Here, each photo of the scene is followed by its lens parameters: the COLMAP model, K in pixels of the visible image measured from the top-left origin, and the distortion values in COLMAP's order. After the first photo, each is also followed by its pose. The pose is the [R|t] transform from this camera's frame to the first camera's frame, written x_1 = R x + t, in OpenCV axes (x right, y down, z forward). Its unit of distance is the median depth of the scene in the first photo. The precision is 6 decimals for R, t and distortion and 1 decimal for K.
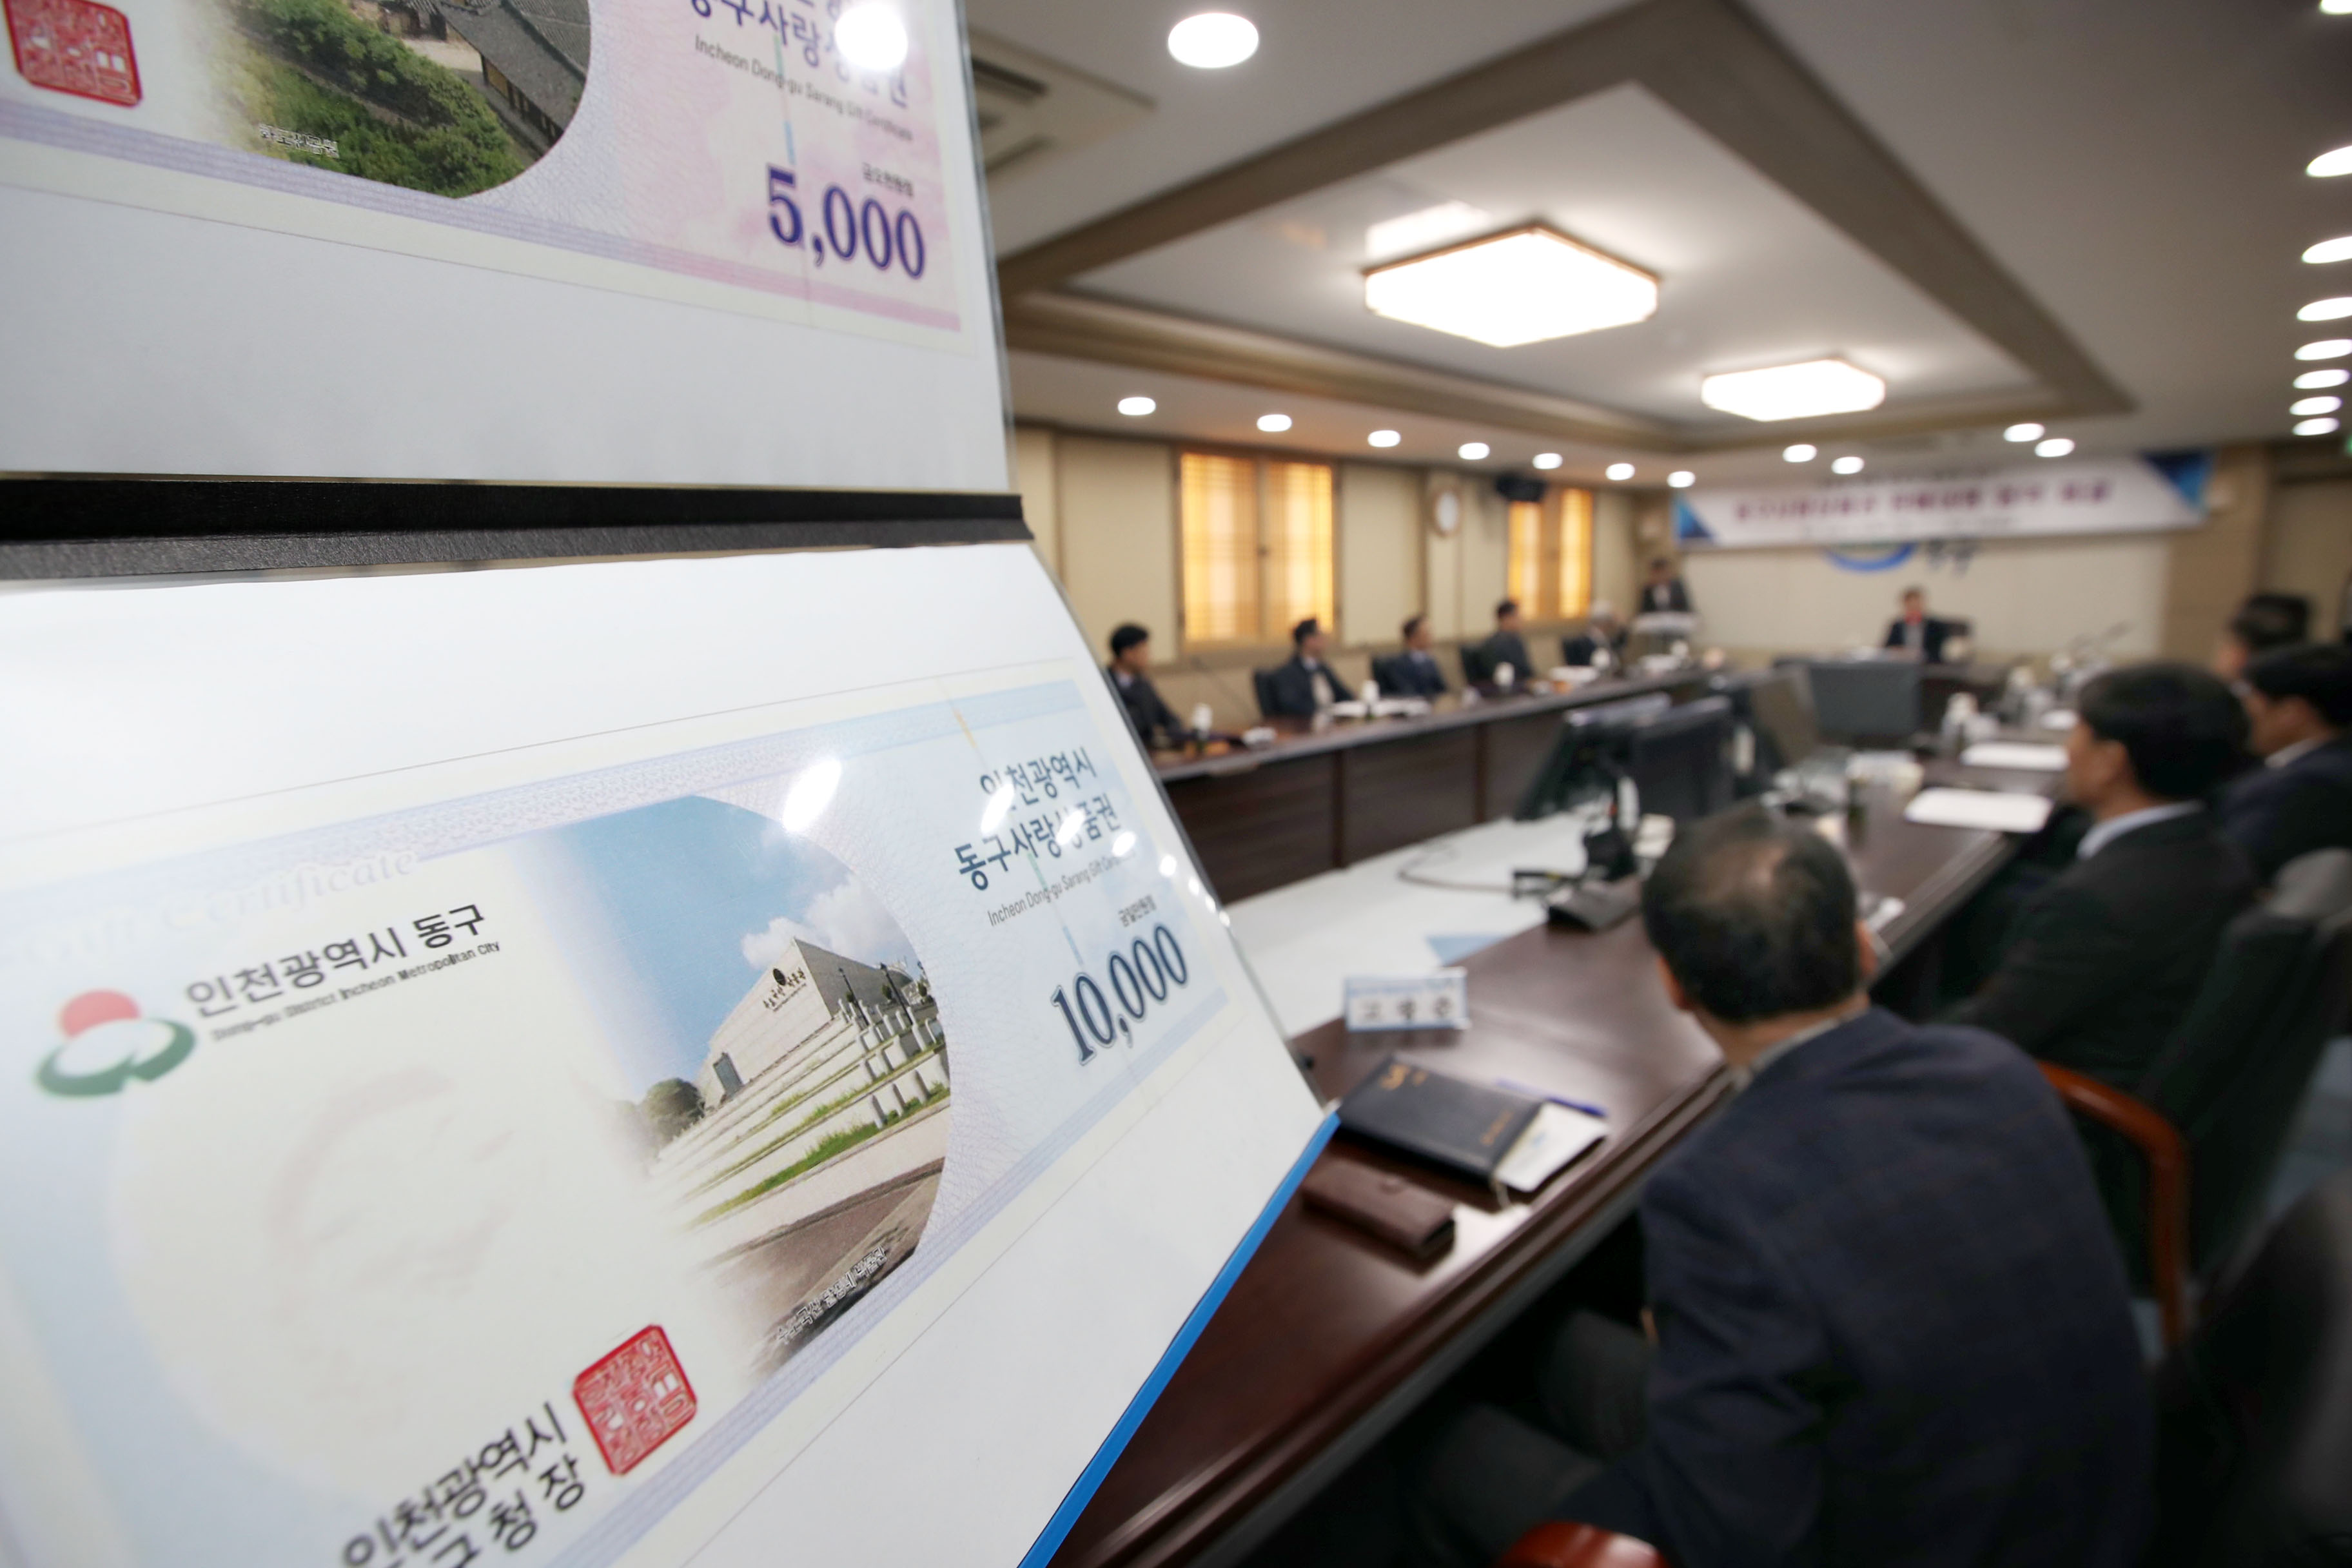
lens RADIAL K [[1129.7, 0, 1188.5], [0, 1129.7, 732.2], [0, 0, 1]] dist [-0.017960, 0.003142]
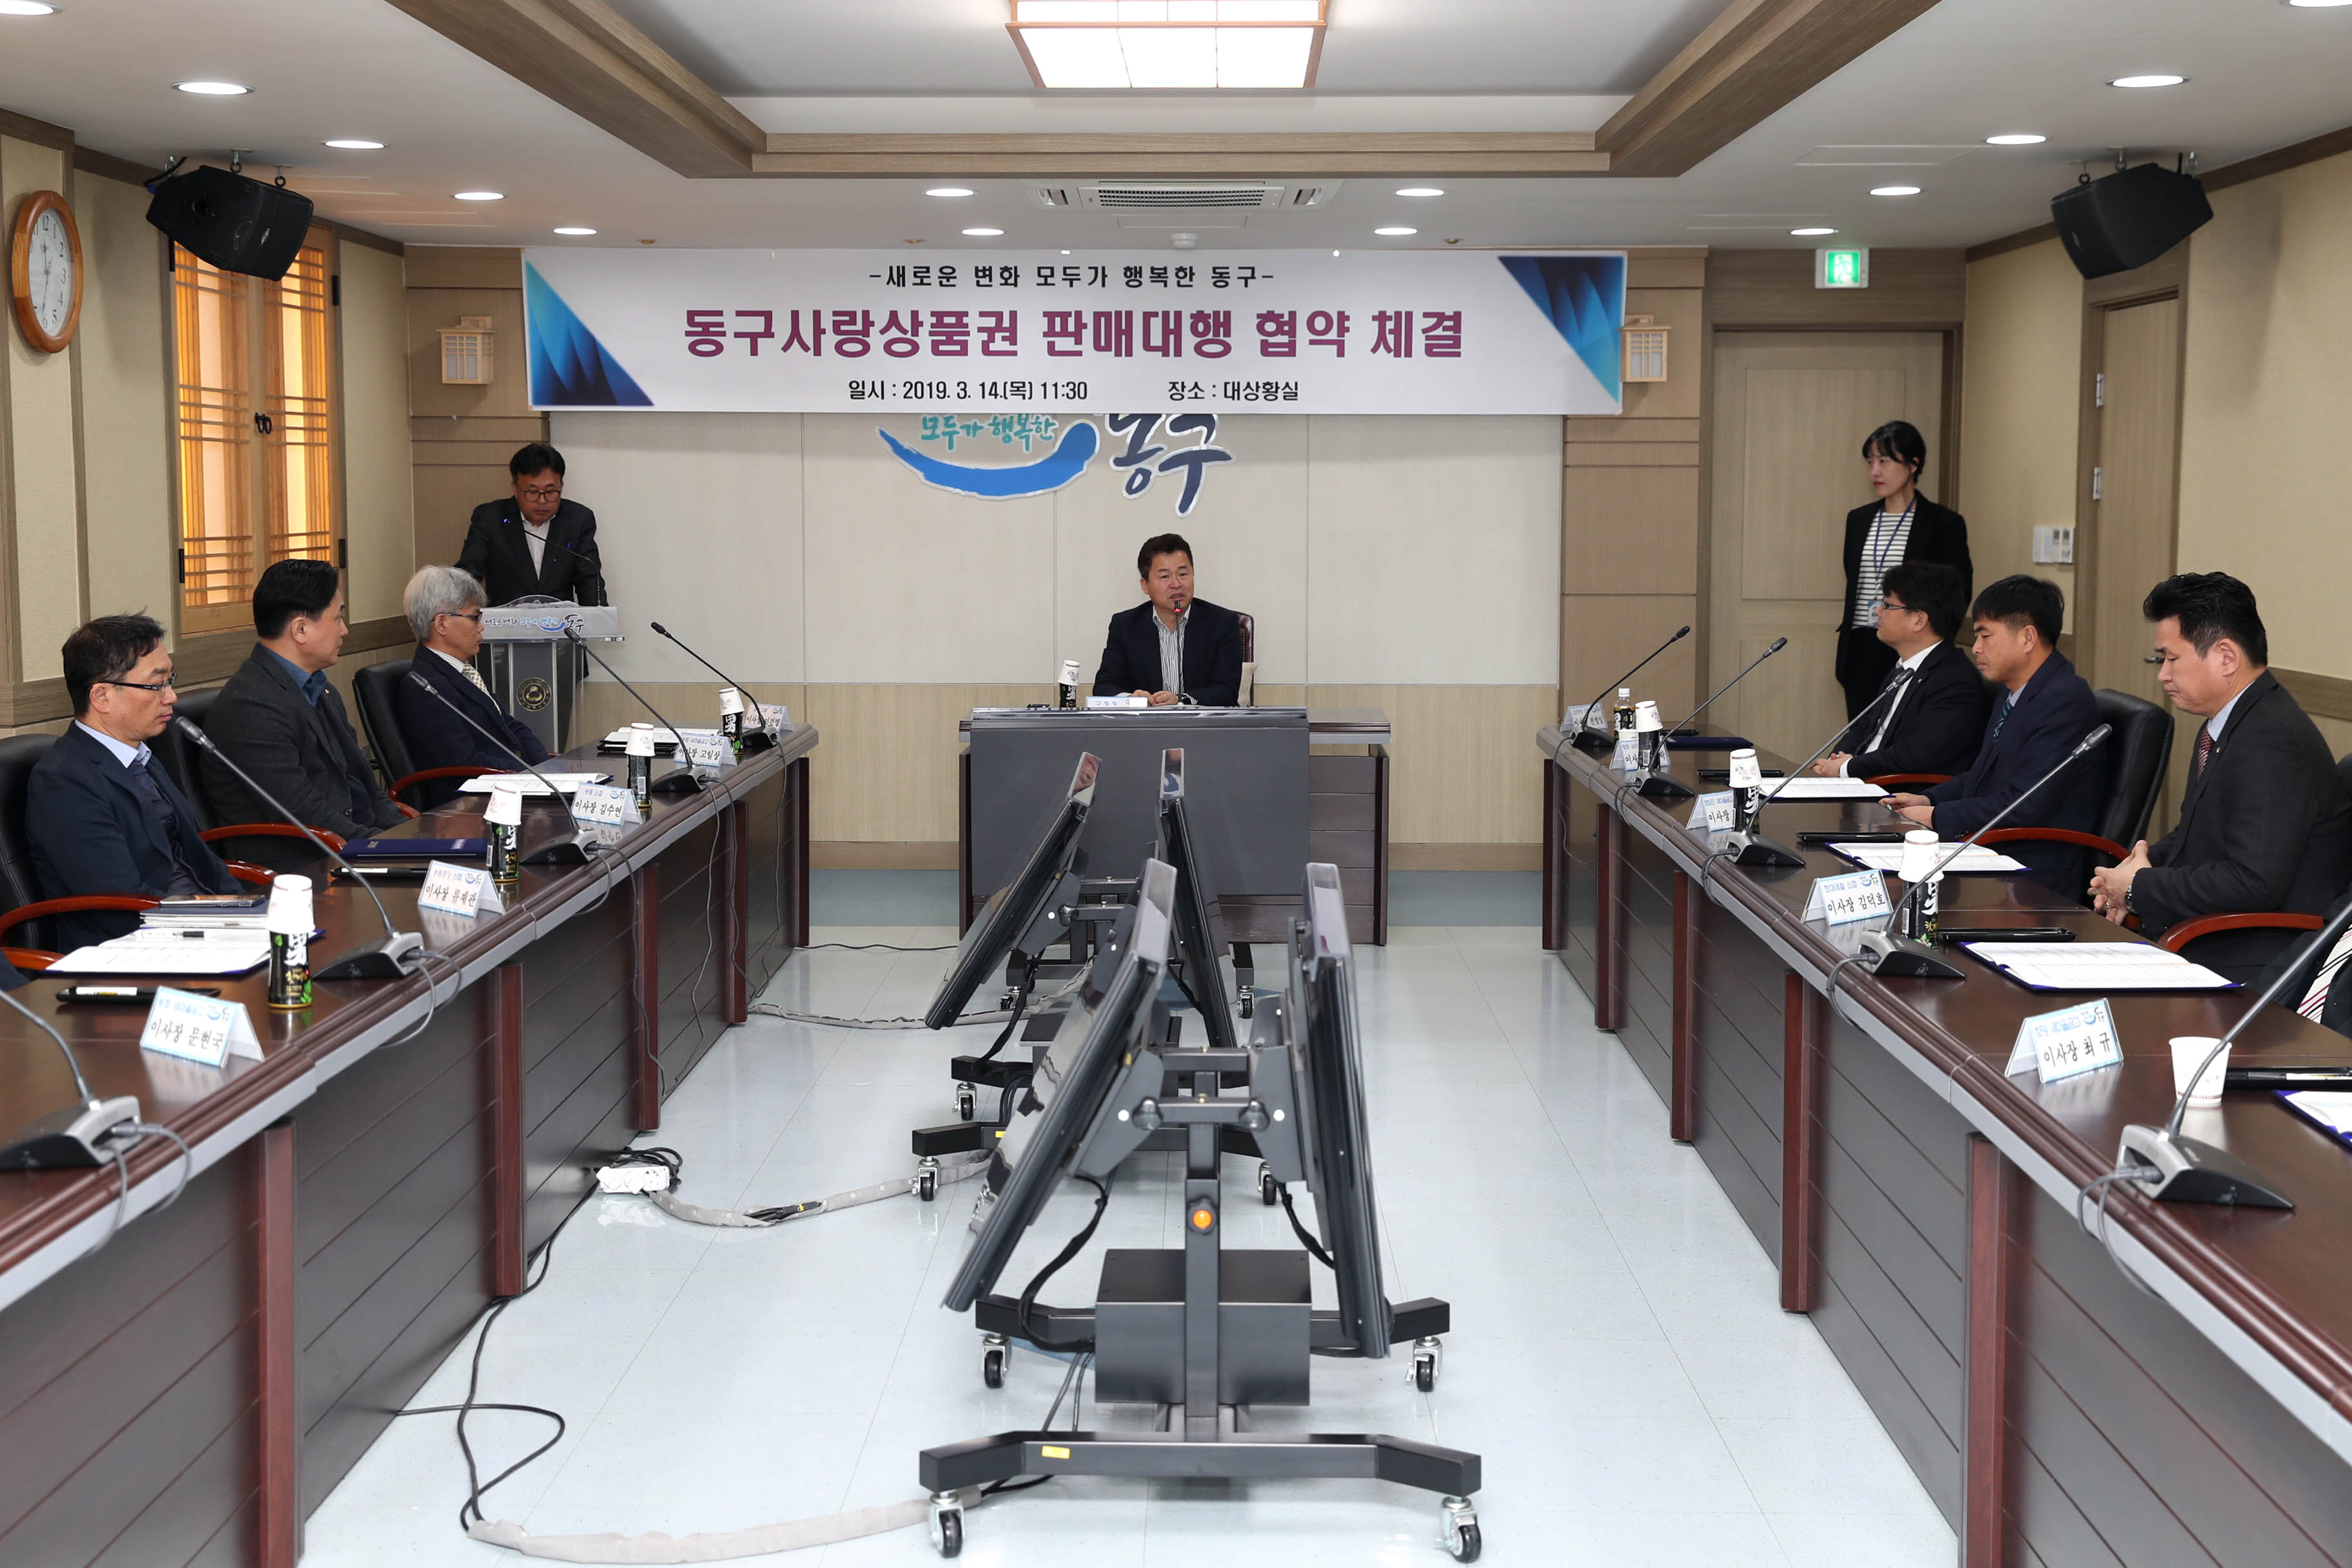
lens RADIAL K [[2949.4, 0, 1168.6], [0, 2949.4, 759.0], [0, 0, 1]] dist [0.022539, 0.000000]
pose [[0.719152, -0.039572, 0.693725, -0.112542], [0.072510, 0.997200, -0.018285, -0.026891], [-0.691059, 0.063452, 0.720008, 0.216364]]
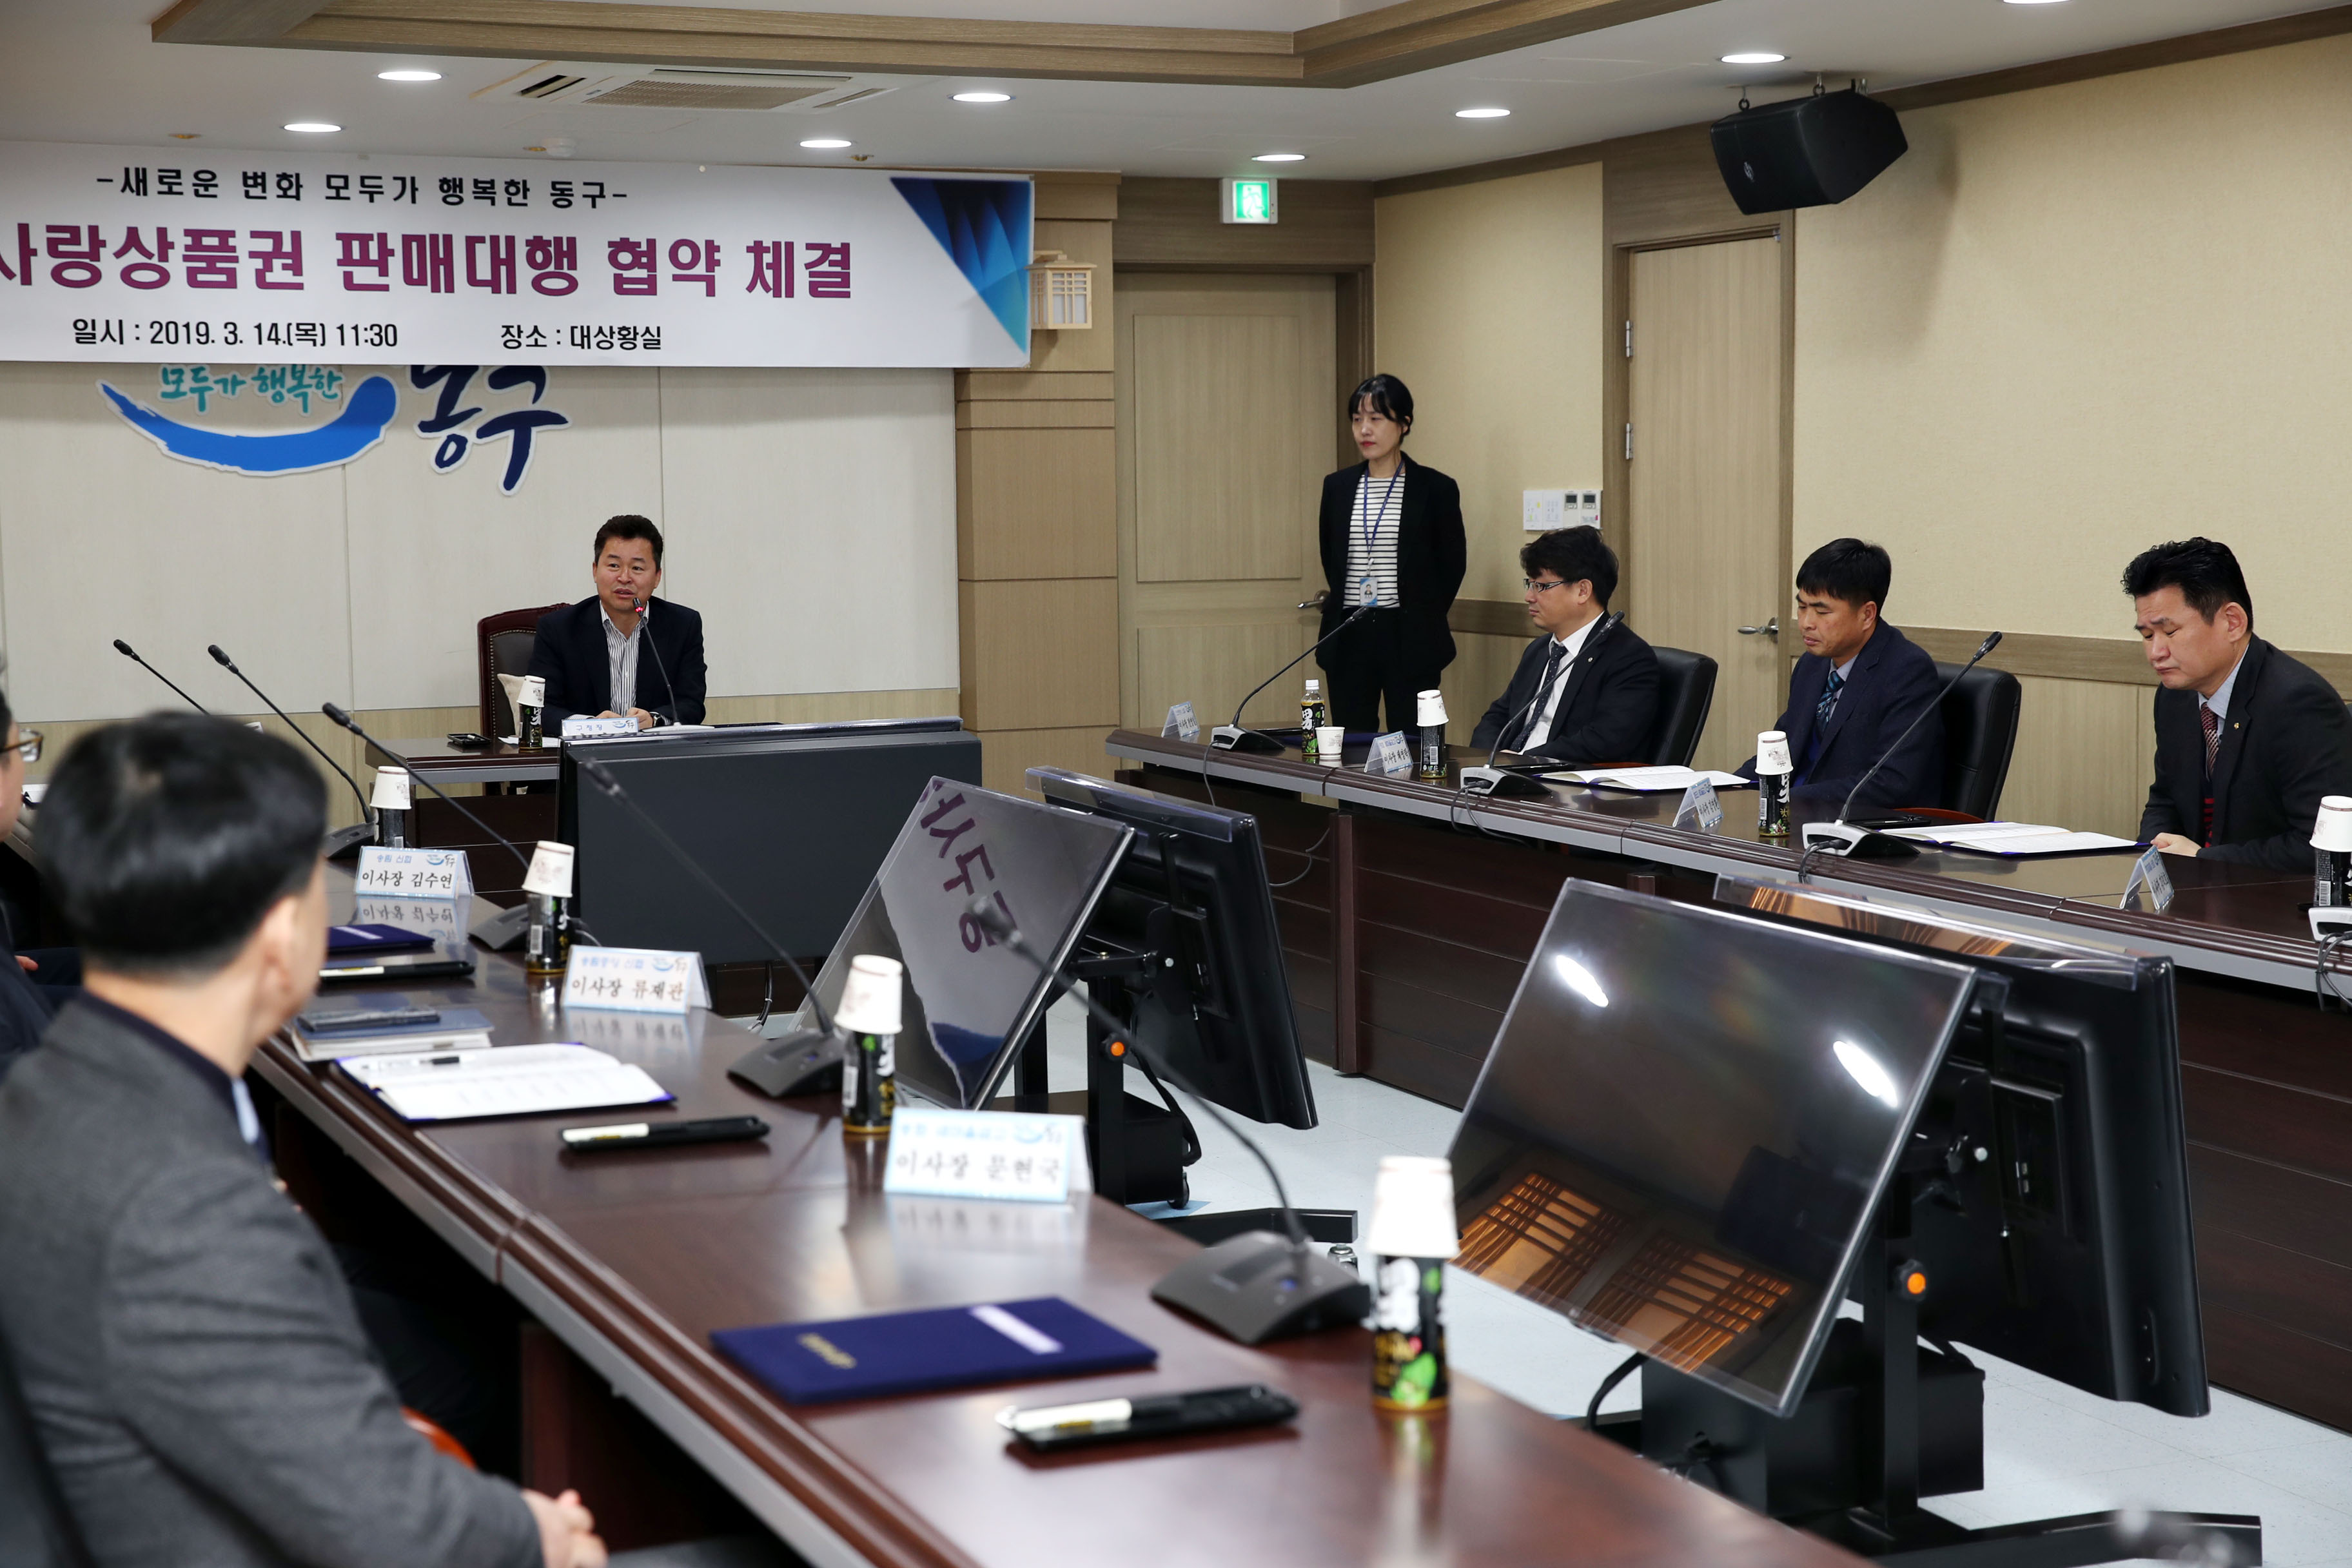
lens RADIAL K [[3389.5, 0, 1168.4], [0, 3389.5, 794.6], [0, 0, 1]] dist [0.109523, 0.000000]
pose [[0.372602, -0.075091, 0.924948, -0.226948], [0.122417, 0.991988, 0.031219, -0.058999], [-0.919881, 0.101597, 0.378809, 0.468945]]
